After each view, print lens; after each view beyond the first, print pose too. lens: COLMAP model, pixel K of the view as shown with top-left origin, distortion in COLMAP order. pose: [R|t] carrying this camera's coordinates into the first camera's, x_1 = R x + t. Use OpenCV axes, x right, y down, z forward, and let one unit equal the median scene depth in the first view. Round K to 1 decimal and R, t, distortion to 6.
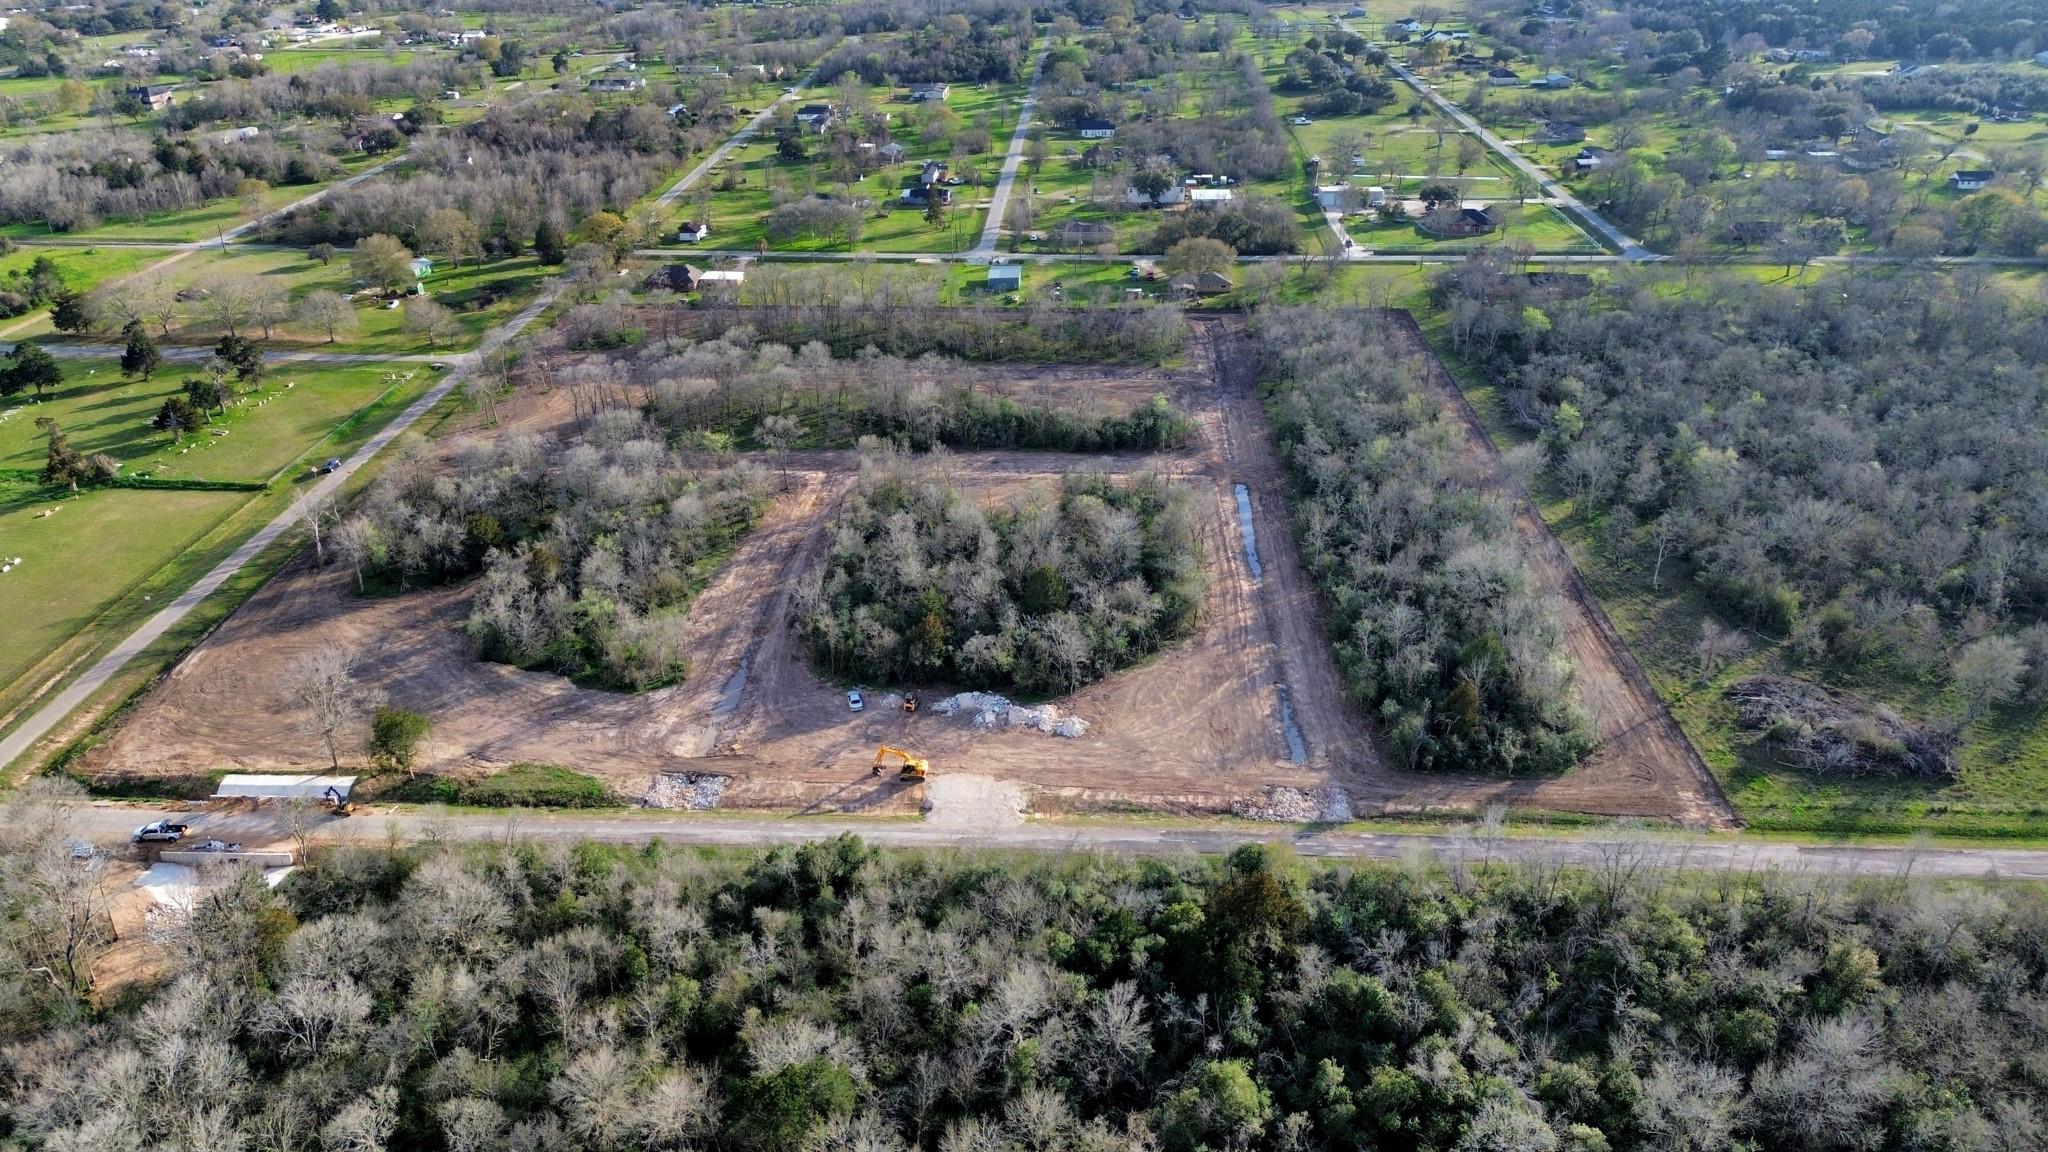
lens RADIAL K [[1460.6, 0, 1029.2], [0, 1460.6, 580.7], [0, 0, 1]] dist [0.008310, -0.012002]
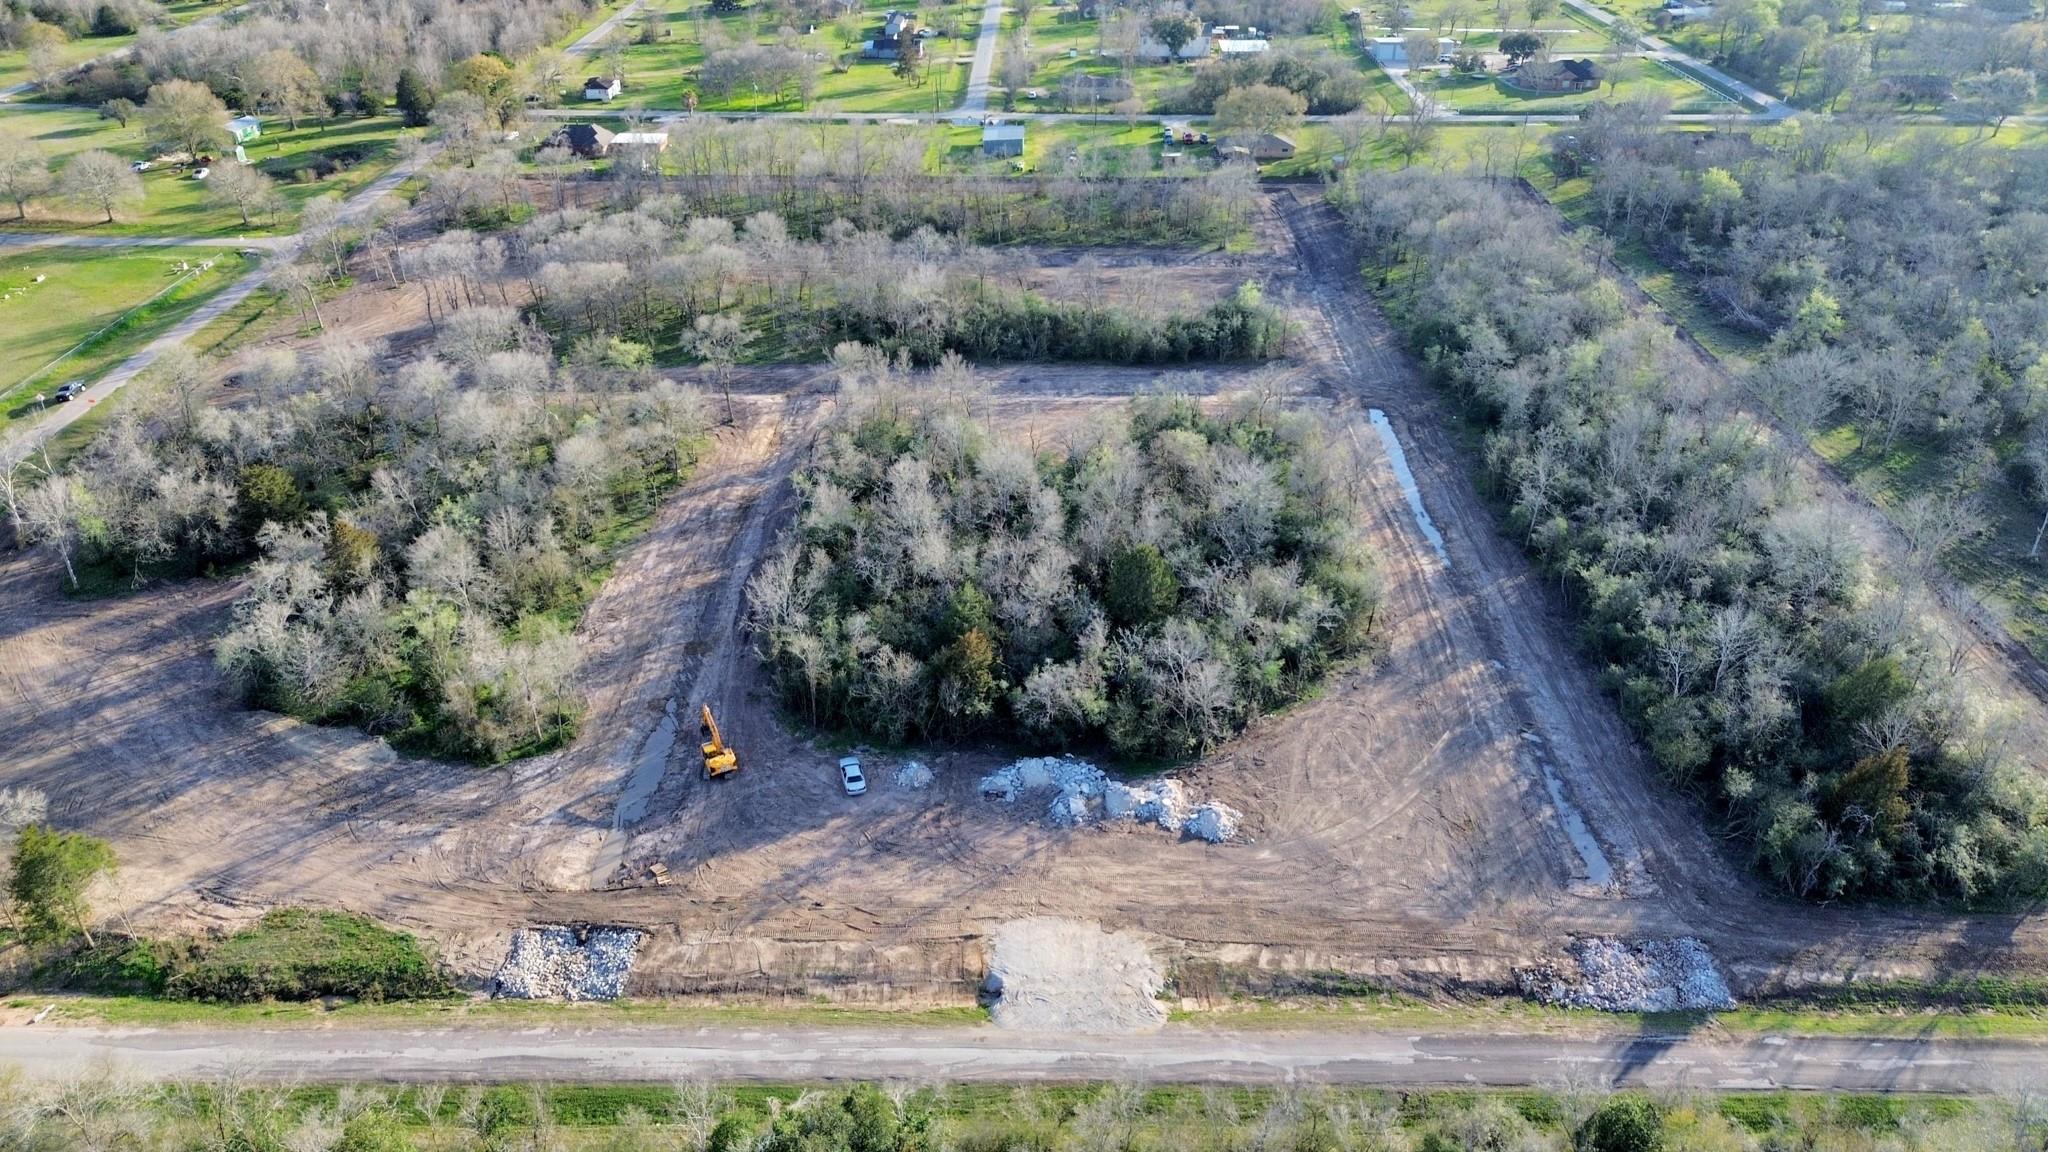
lens RADIAL K [[1460.6, 0, 1016.1], [0, 1460.6, 571.6], [0, 0, 1]] dist [0.008310, -0.012002]
pose [[0.999471, -0.010624, 0.030726, -0.058629], [0.008985, 0.998555, 0.052984, -0.030078], [-0.031245, -0.052679, 0.998123, 0.333159]]
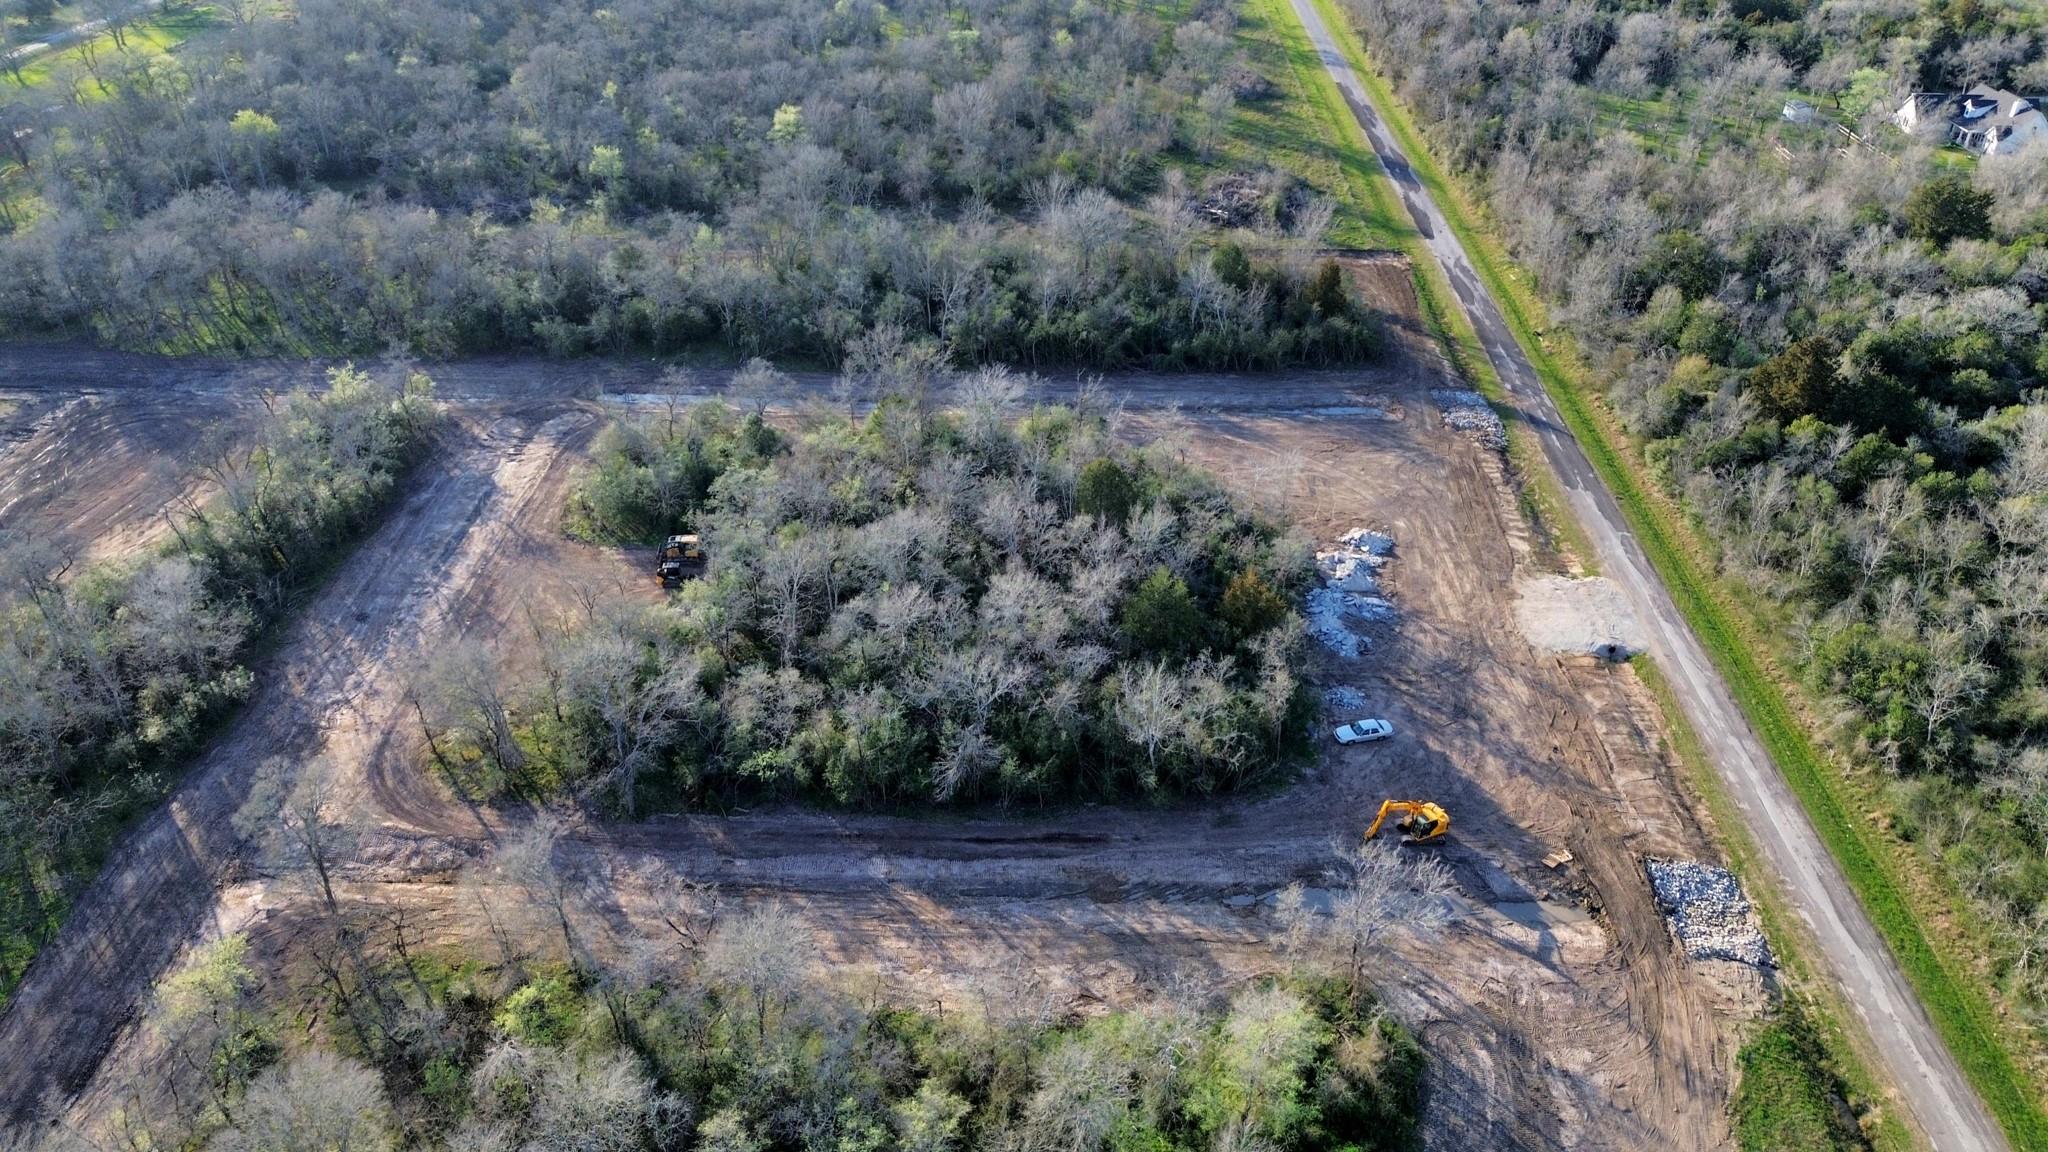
lens RADIAL K [[1460.6, 0, 1022.4], [0, 1460.6, 574.3], [0, 0, 1]] dist [0.008310, -0.012002]
pose [[-0.000991, -0.538518, 0.842613, -0.491561], [0.466669, 0.744985, 0.476673, -0.260767], [-0.884432, 0.393694, 0.250571, 0.809530]]
